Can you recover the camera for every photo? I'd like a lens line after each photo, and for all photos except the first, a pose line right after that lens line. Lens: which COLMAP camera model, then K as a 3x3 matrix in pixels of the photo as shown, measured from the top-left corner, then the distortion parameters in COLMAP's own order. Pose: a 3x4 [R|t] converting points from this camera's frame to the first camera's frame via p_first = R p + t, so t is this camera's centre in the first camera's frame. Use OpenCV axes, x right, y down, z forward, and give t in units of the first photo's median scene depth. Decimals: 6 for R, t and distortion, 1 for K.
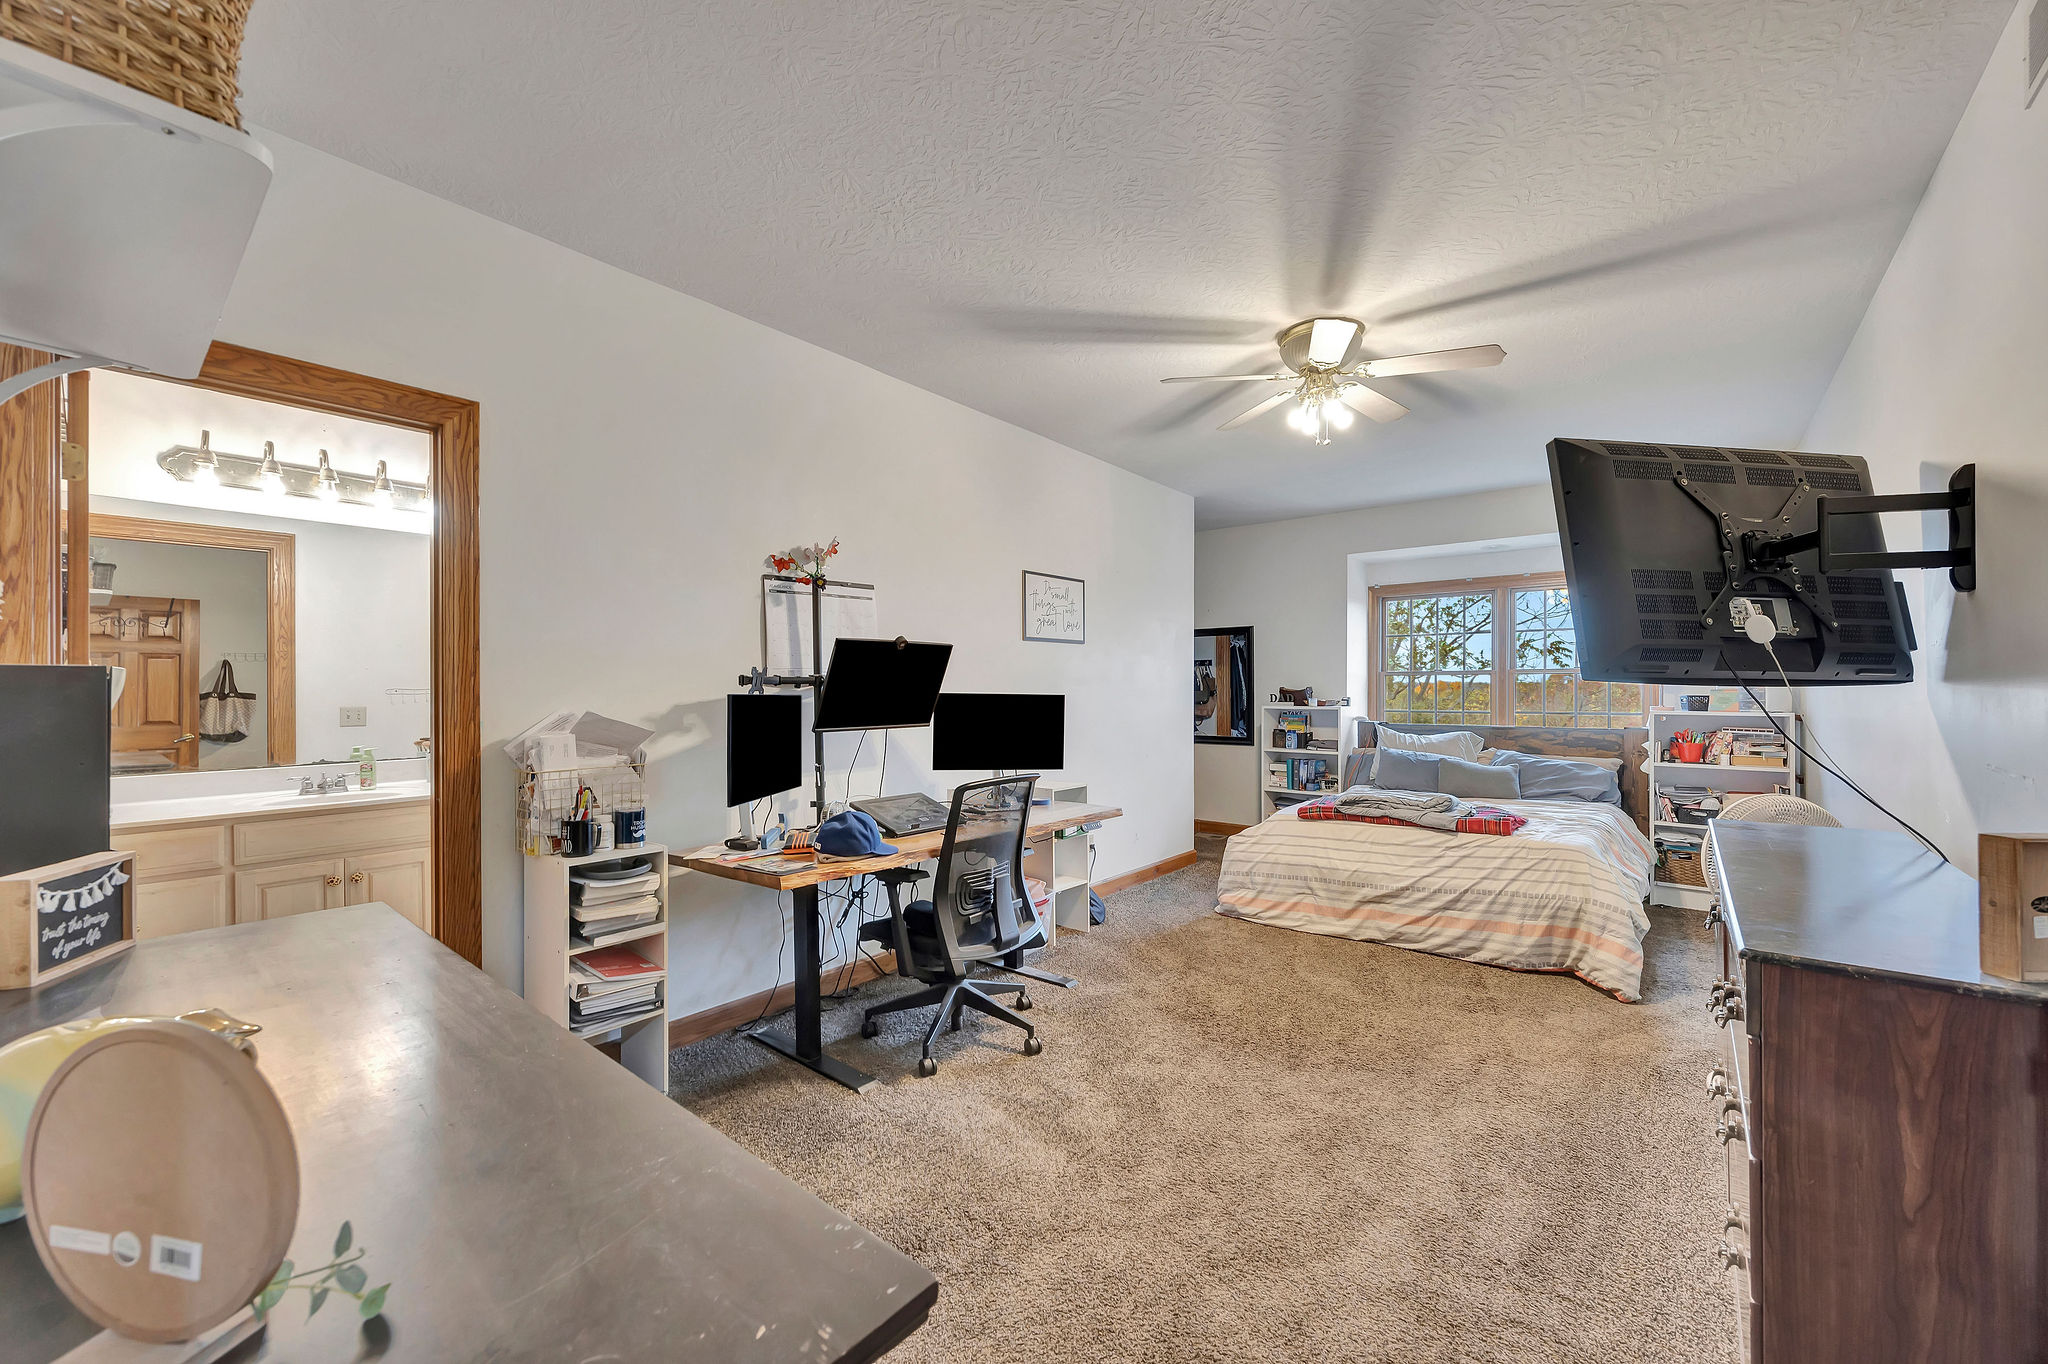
lens RADIAL K [[788.2, 0, 1035.6], [0, 788.2, 677.6], [0, 0, 1]] dist [-0.002659, 0.000012]
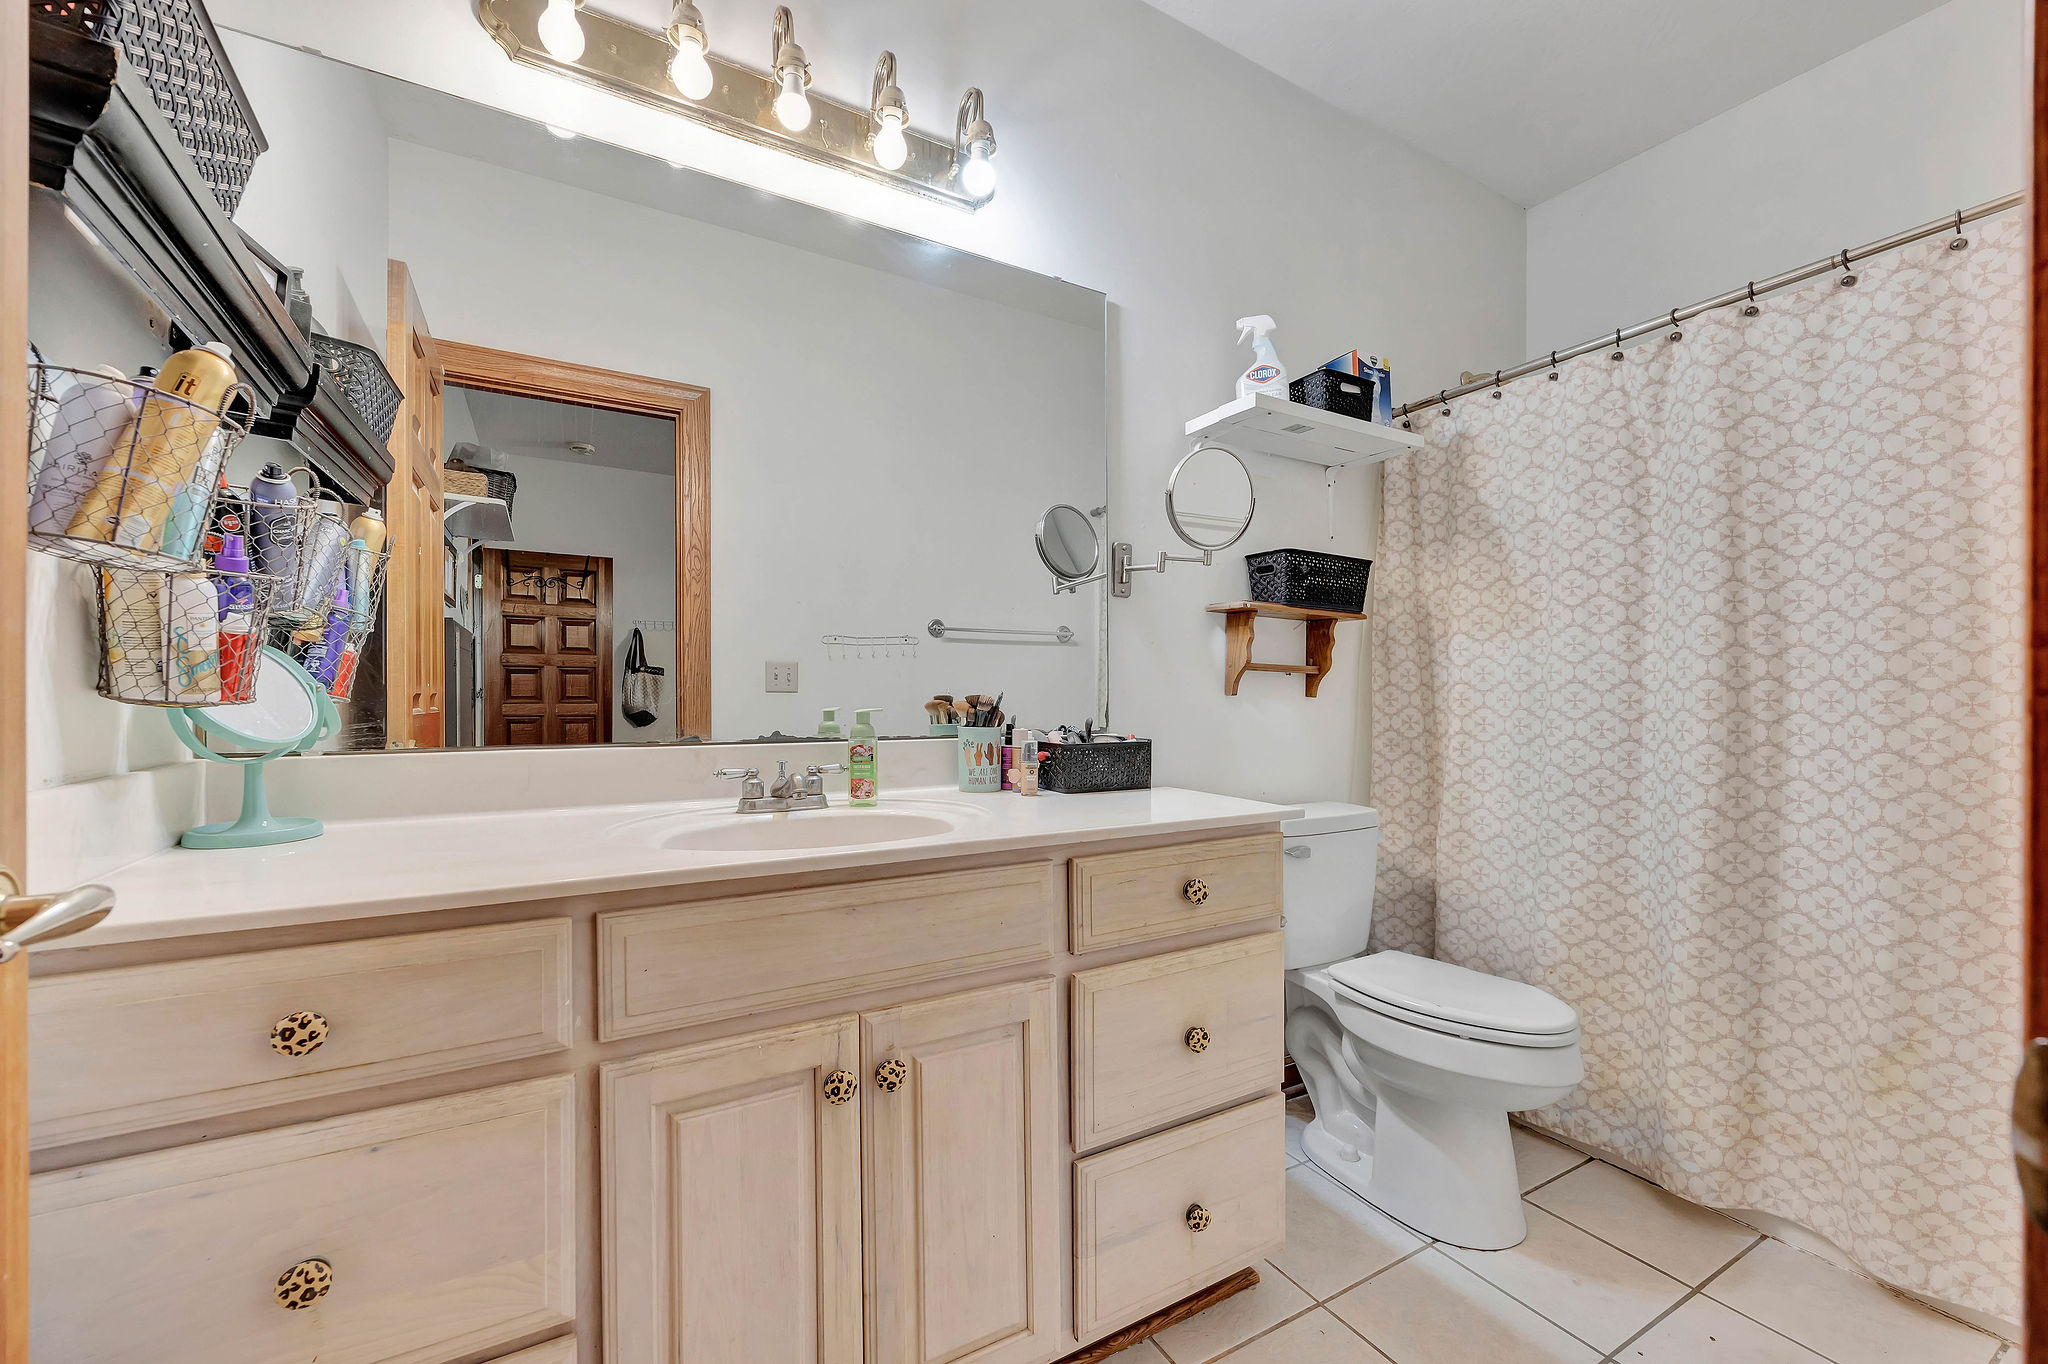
lens RADIAL K [[783.2, 0, 1031.8], [0, 783.2, 698.8], [0, 0, 1]] dist [-0.000388, 0.000290]
pose [[0.941029, 0.007616, -0.338241, -0.530432], [-0.003944, 0.999926, 0.011542, 0.068146], [0.338303, -0.009527, 0.940989, 0.540054]]
